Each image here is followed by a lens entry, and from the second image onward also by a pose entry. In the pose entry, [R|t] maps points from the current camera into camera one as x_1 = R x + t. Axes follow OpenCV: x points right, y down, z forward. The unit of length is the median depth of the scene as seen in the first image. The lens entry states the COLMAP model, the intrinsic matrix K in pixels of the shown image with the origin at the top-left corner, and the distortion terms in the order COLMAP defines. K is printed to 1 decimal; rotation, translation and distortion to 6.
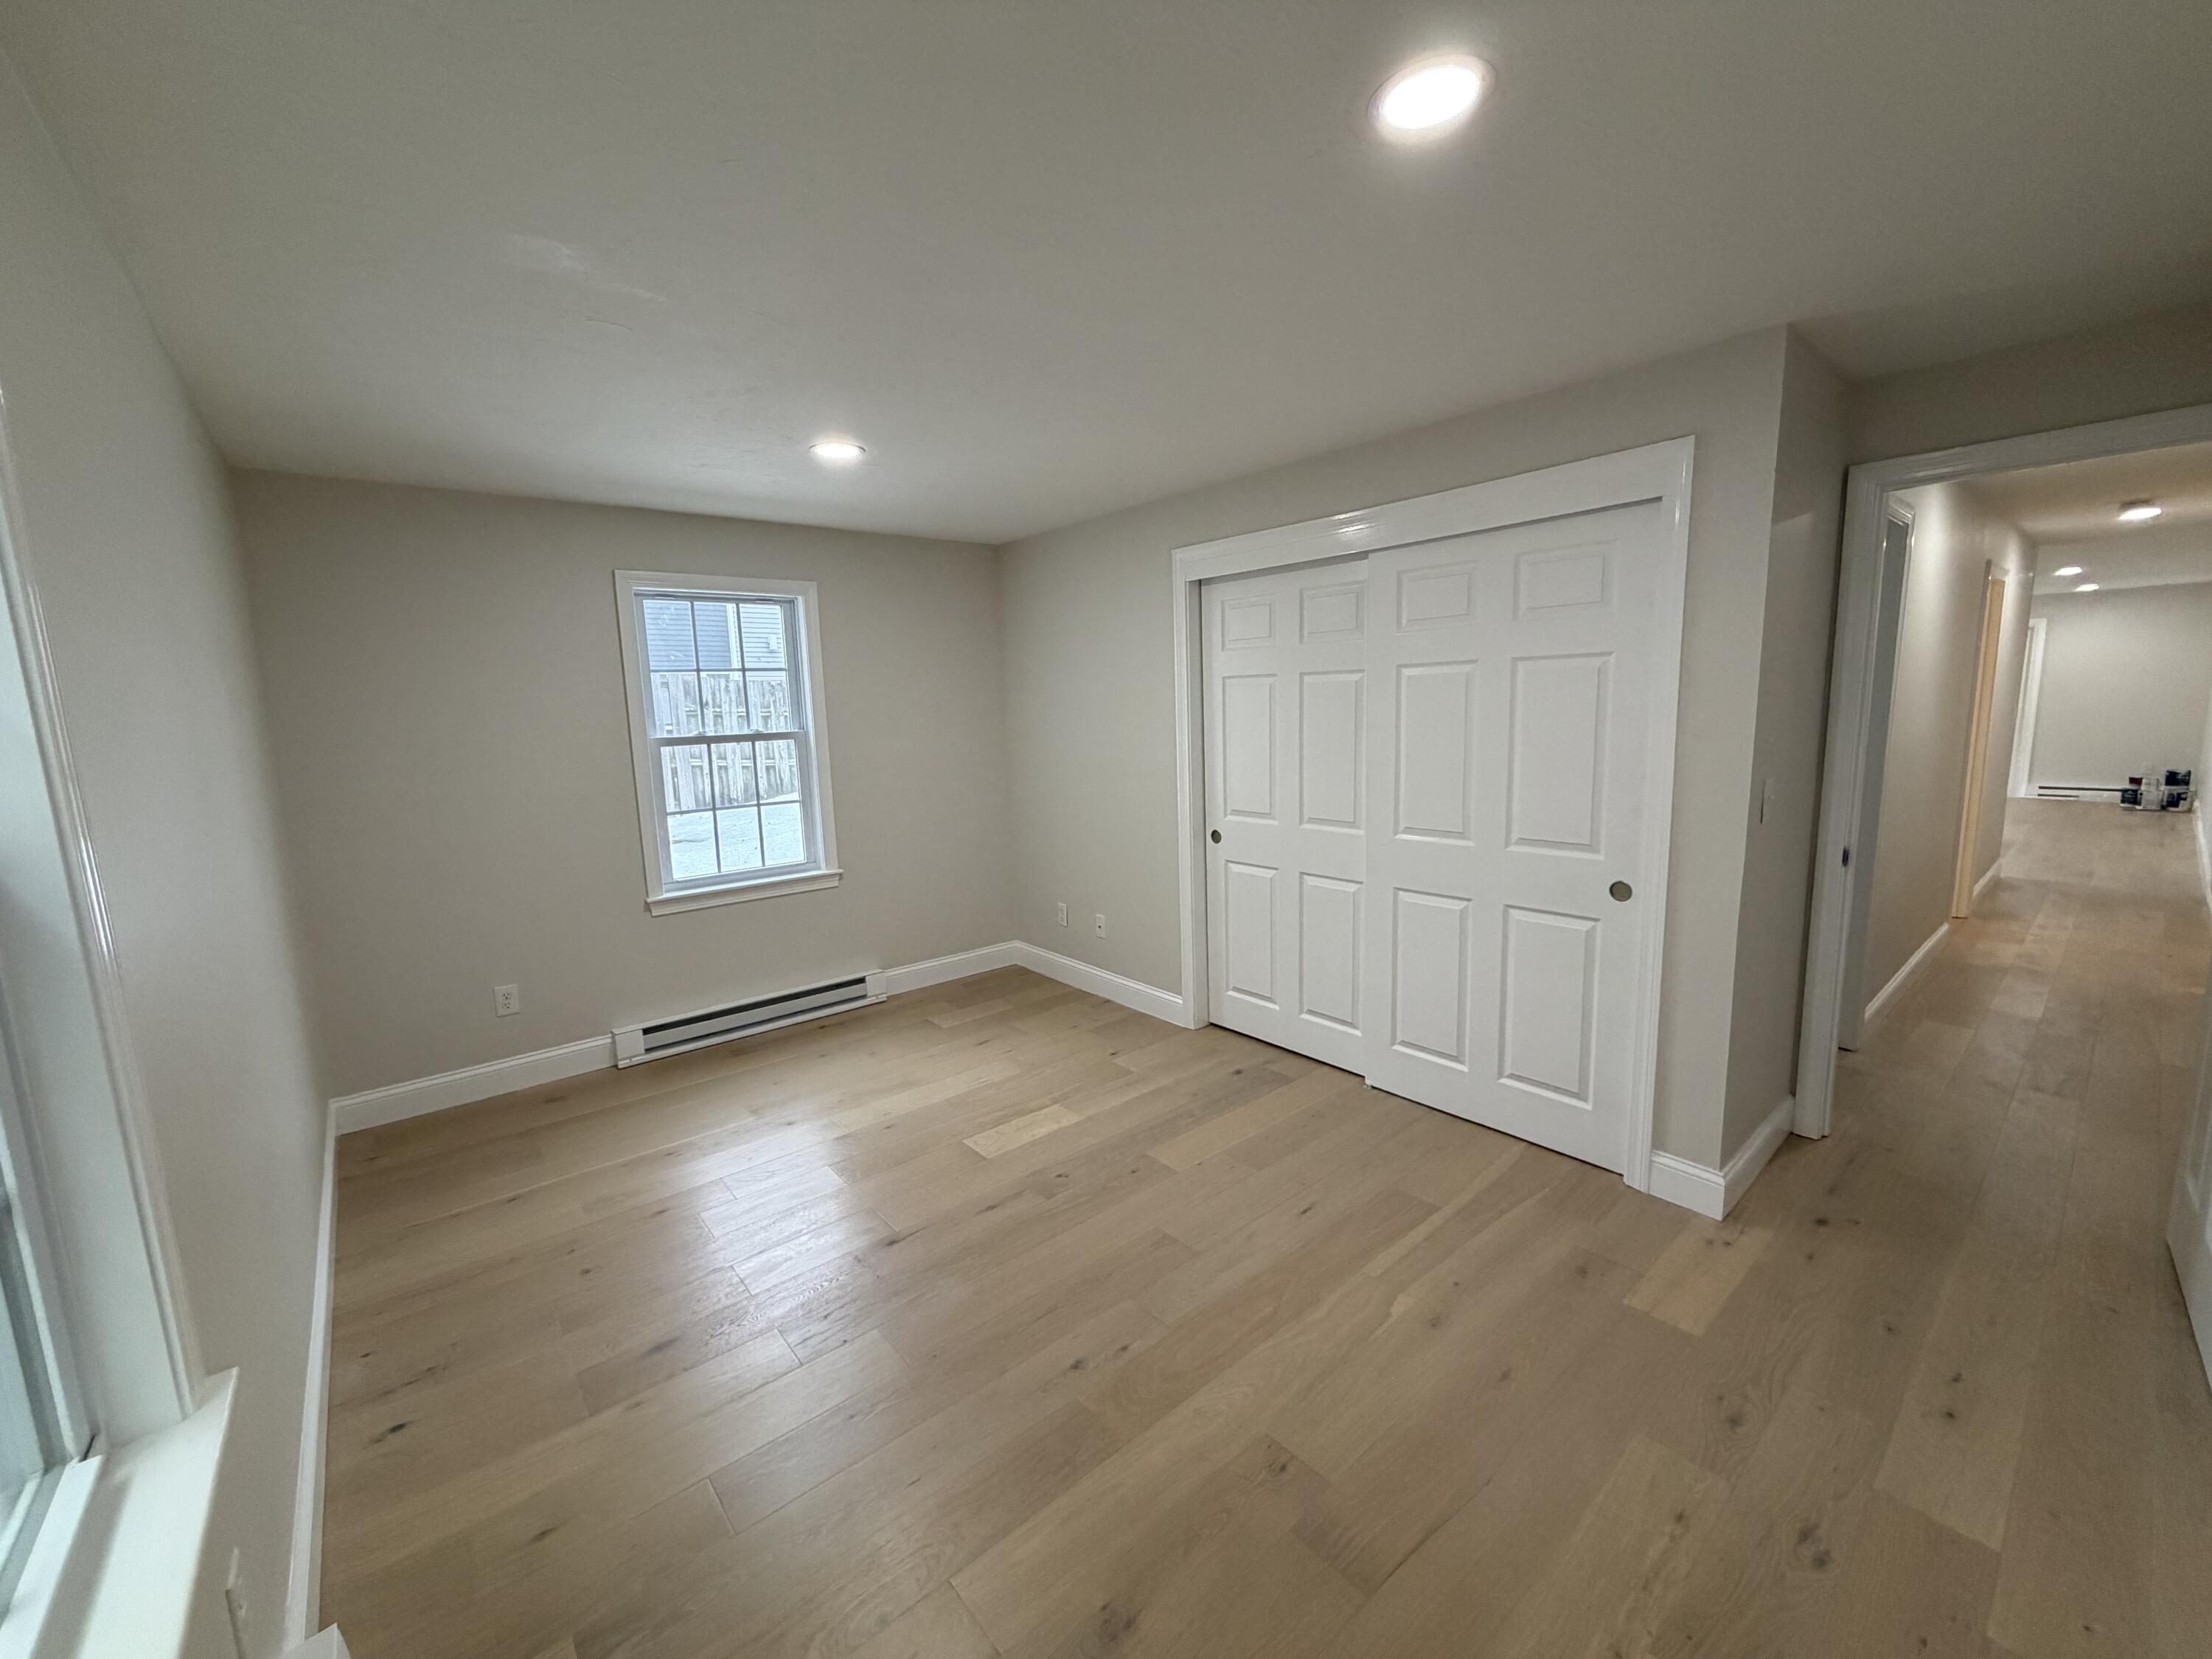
lens RADIAL K [[879.4, 0, 1100.1], [0, 879.4, 829.5], [0, 0, 1]] dist [0.000656, 0.000195]
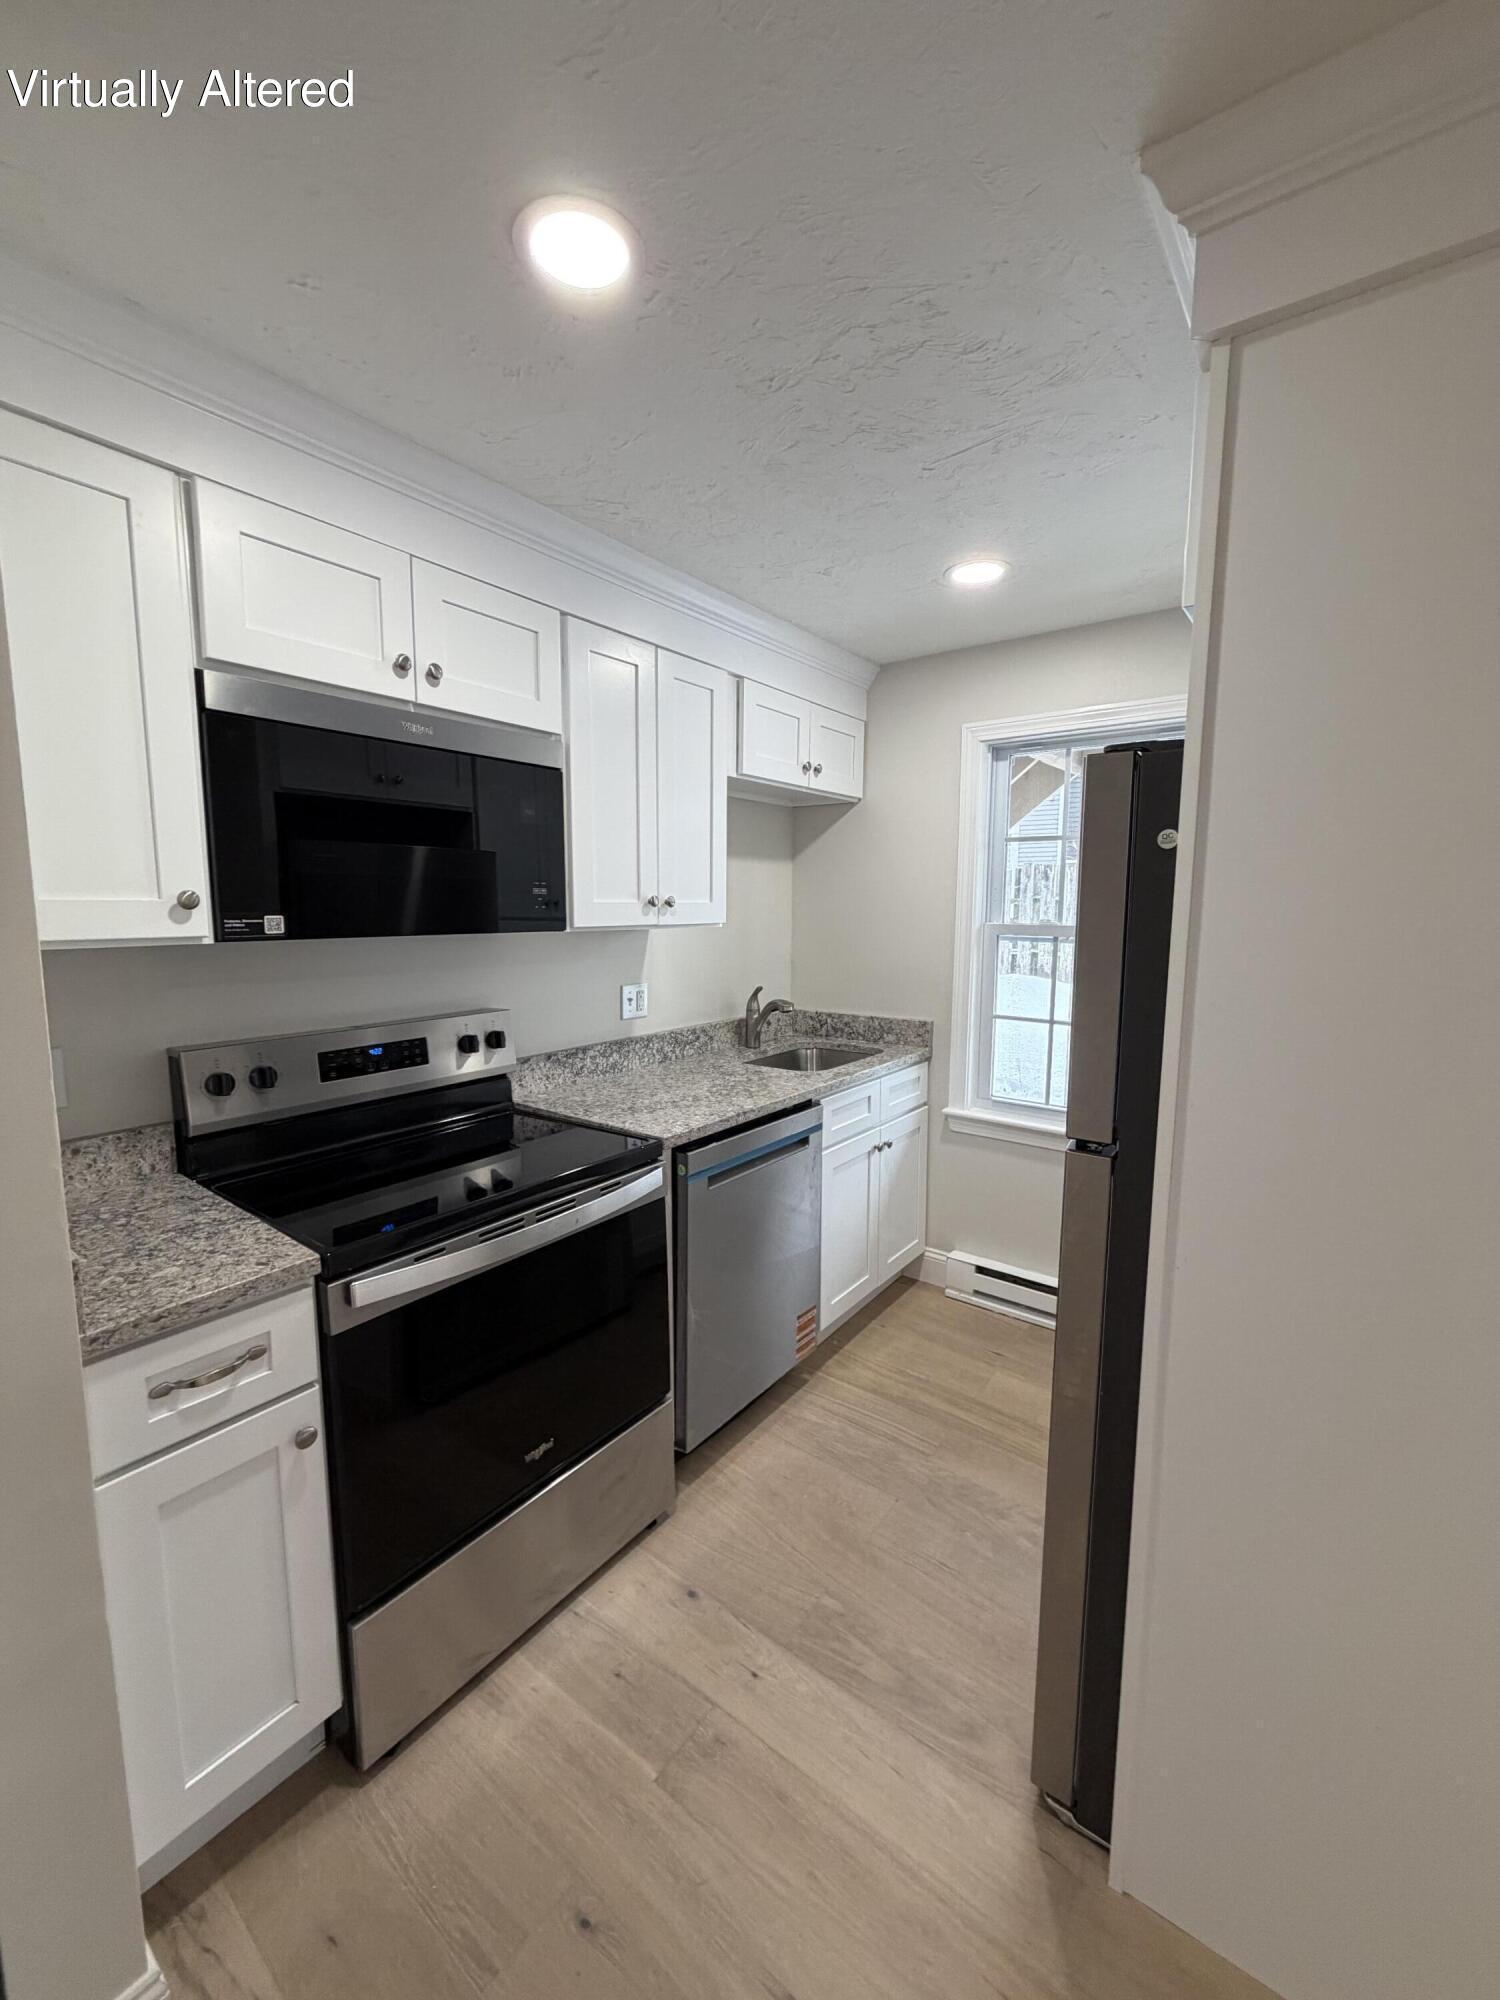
lens RADIAL K [[795.1, 0, 749.9], [0, 795.1, 996.6], [0, 0, 1]] dist [0.000656, 0.000195]
pose [[0.213007, 0.149871, -0.965488, 0.189018], [-0.147624, 0.981758, 0.119827, -0.099239], [0.965834, 0.117005, 0.231246, 0.655602]]
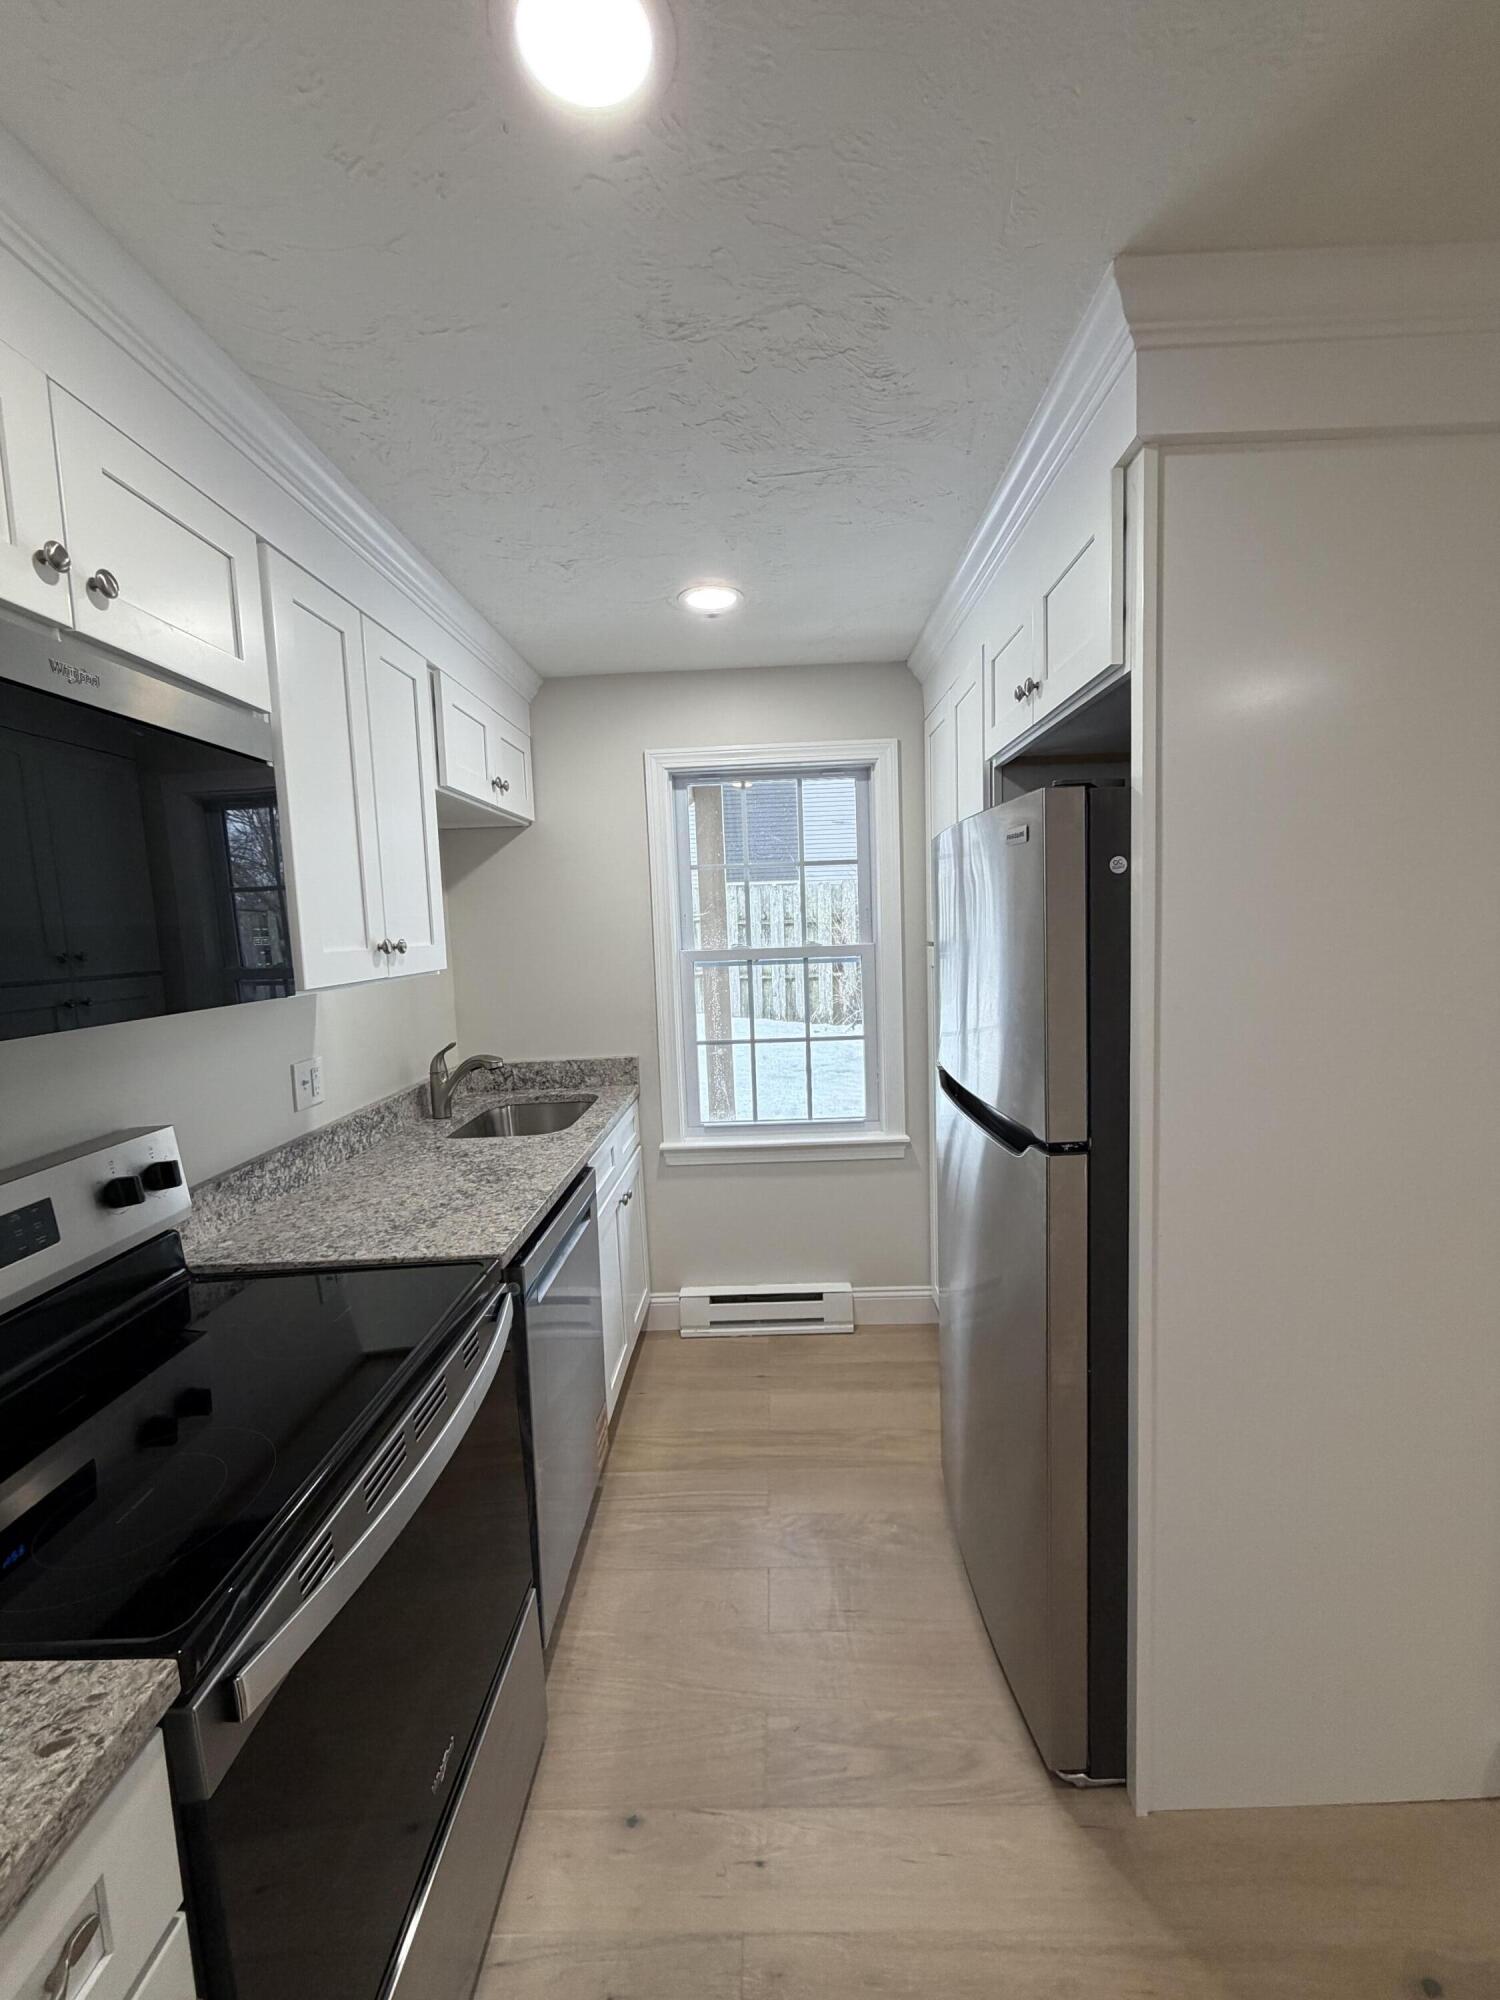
lens RADIAL K [[795.1, 0, 749.9], [0, 795.1, 996.6], [0, 0, 1]] dist [0.000656, 0.000195]
pose [[0.746103, 0.066666, -0.662484, 0.037398], [-0.078194, 0.996863, 0.012251, -0.080532], [0.661223, 0.042662, 0.748976, 0.513624]]
